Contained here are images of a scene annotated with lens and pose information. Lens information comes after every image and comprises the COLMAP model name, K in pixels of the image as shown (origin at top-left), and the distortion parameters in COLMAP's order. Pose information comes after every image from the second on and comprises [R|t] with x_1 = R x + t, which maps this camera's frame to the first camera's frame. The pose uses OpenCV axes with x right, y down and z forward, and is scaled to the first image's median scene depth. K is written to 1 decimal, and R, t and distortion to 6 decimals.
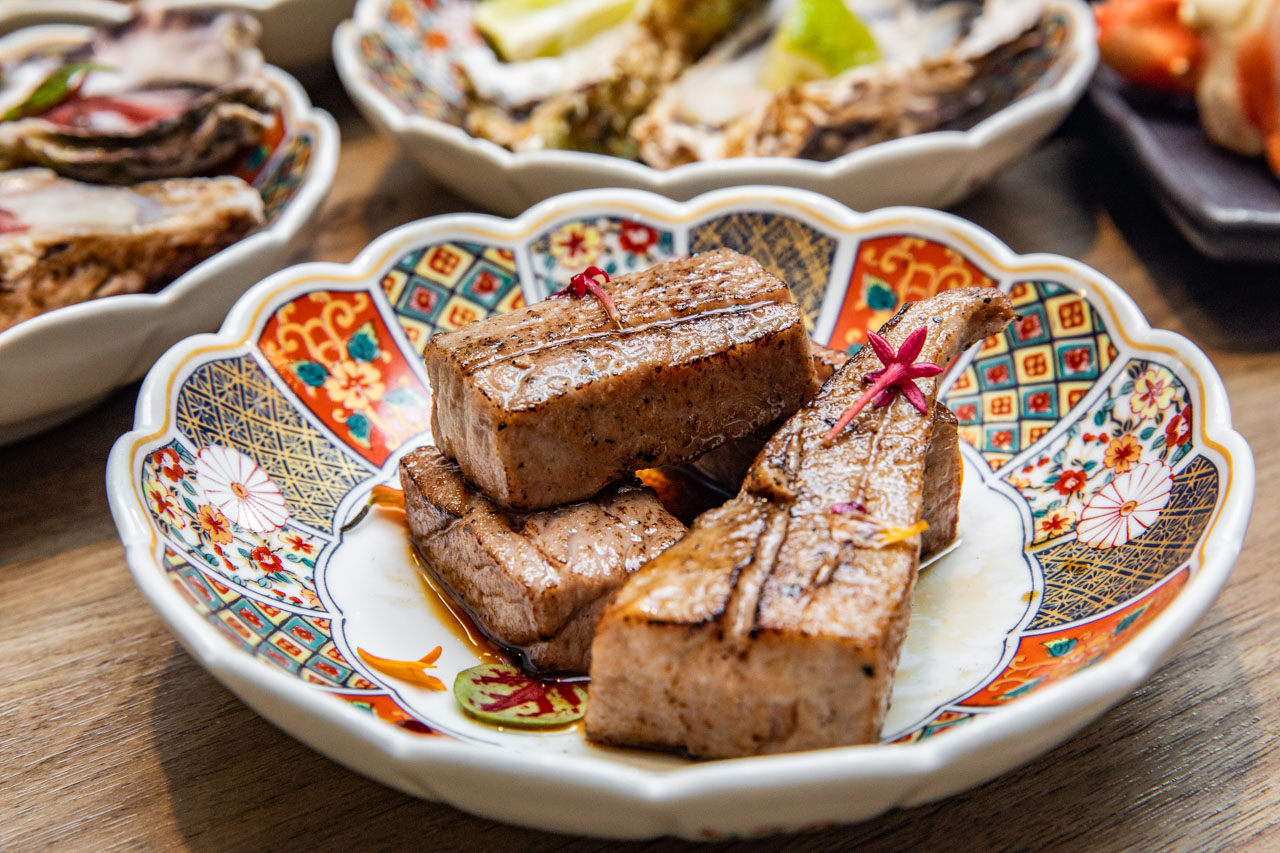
lens RADIAL K [[2385.9, 0, 638.9], [0, 2385.9, 500.2], [0, 0, 1]] dist [-0.005027, -0.054765]
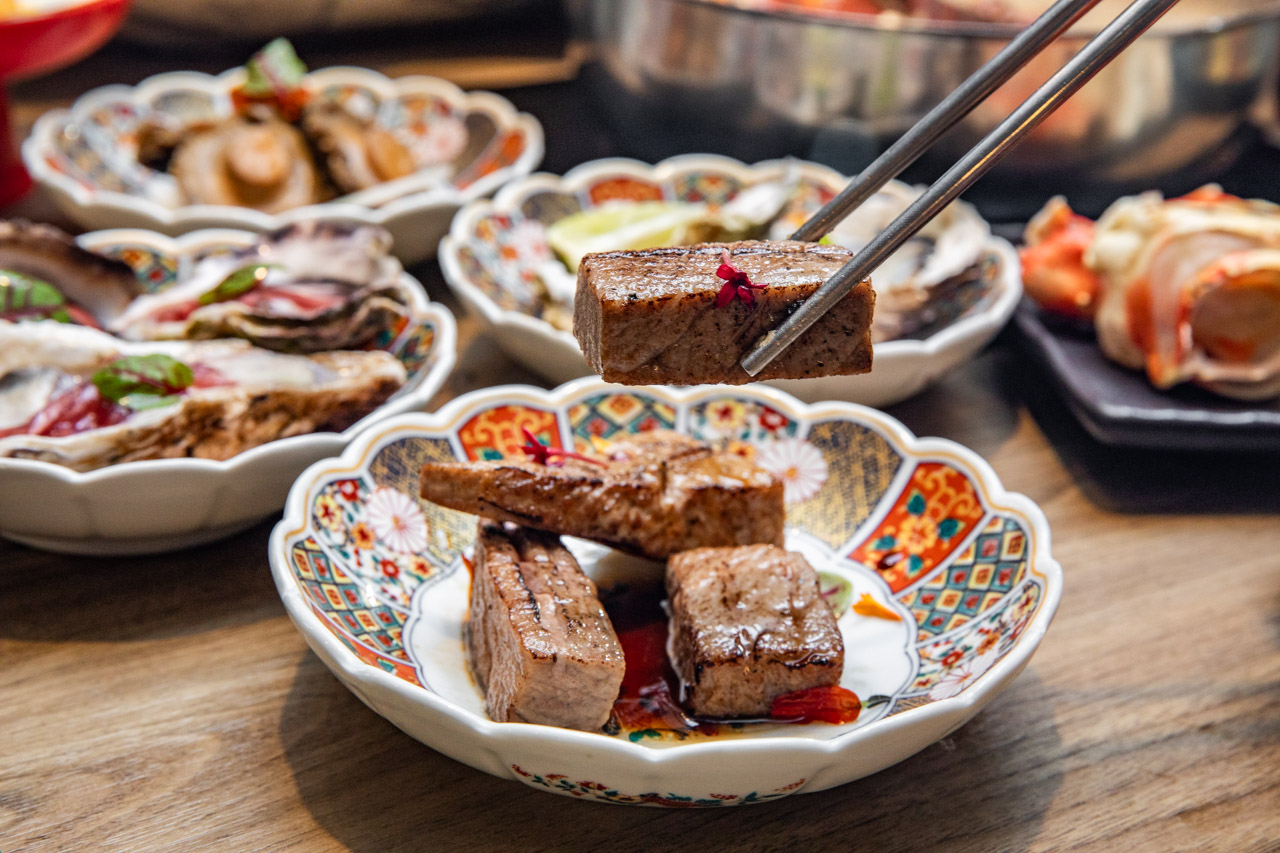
lens RADIAL K [[2620.8, 0, 640.0], [0, 2620.8, 426.5], [0, 0, 1]] dist [0.019816, 0.168941]
pose [[0.997868, 0.040812, 0.050925, -0.095838], [-0.034834, 0.992961, -0.113201, 0.065683], [-0.055187, 0.111186, 0.992266, -0.451728]]
